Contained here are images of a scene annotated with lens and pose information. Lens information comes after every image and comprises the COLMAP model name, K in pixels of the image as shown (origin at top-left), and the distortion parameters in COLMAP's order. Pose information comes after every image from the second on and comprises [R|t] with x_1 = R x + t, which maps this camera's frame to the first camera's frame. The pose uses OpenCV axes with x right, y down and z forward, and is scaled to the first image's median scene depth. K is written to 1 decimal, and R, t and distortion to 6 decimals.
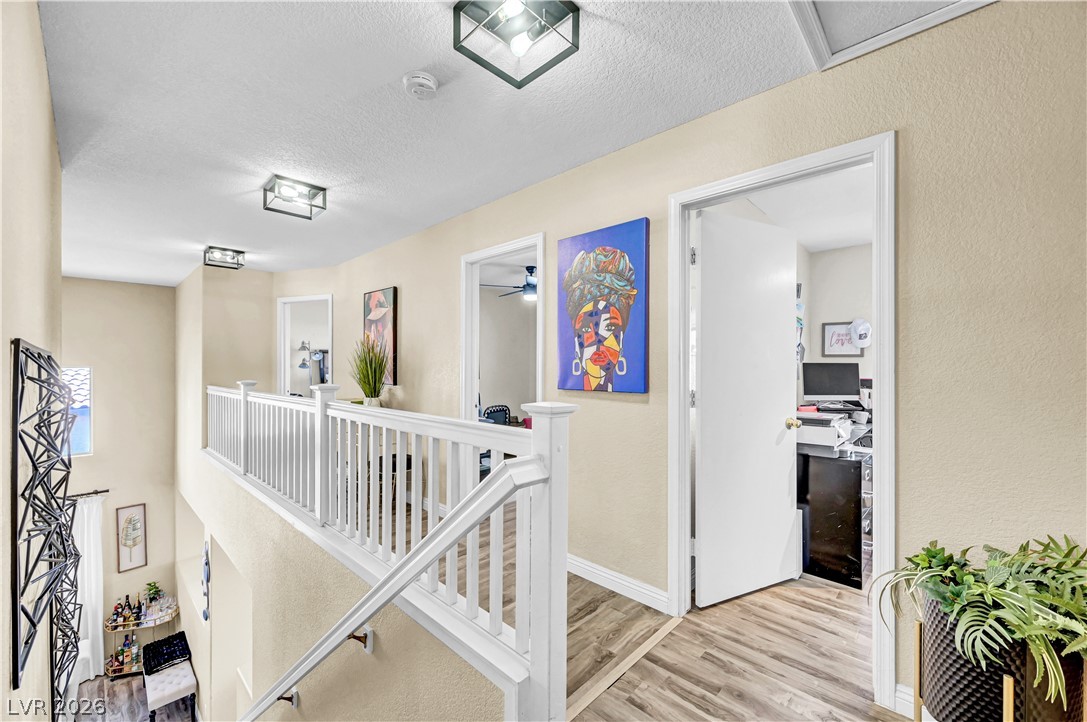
lens RADIAL K [[431.1, 0, 543.3], [0, 431.1, 369.8], [0, 0, 1]] dist [0.000331, 0.001094]
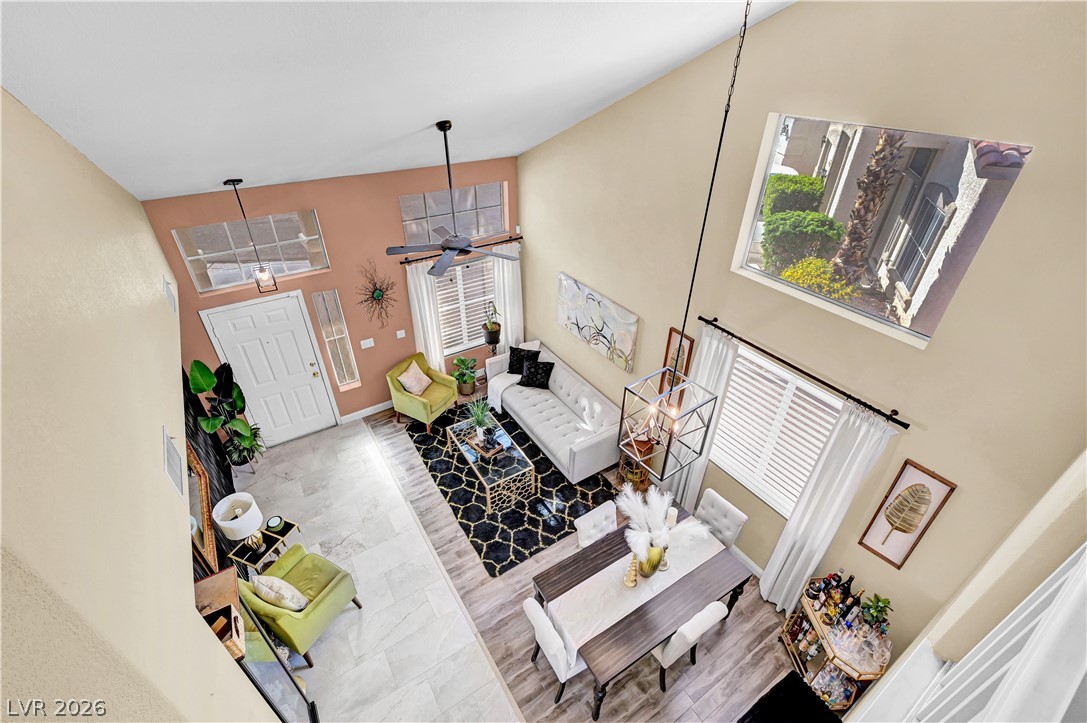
lens RADIAL K [[470.3, 0, 541.7], [0, 470.3, 361.1], [0, 0, 1]] dist [-0.000211, 0.000062]
pose [[-0.231045, 0.542042, -0.807966, -0.505348], [-0.000379, 0.830385, 0.557191, -0.079449], [0.972943, 0.129043, -0.191651, 0.671272]]
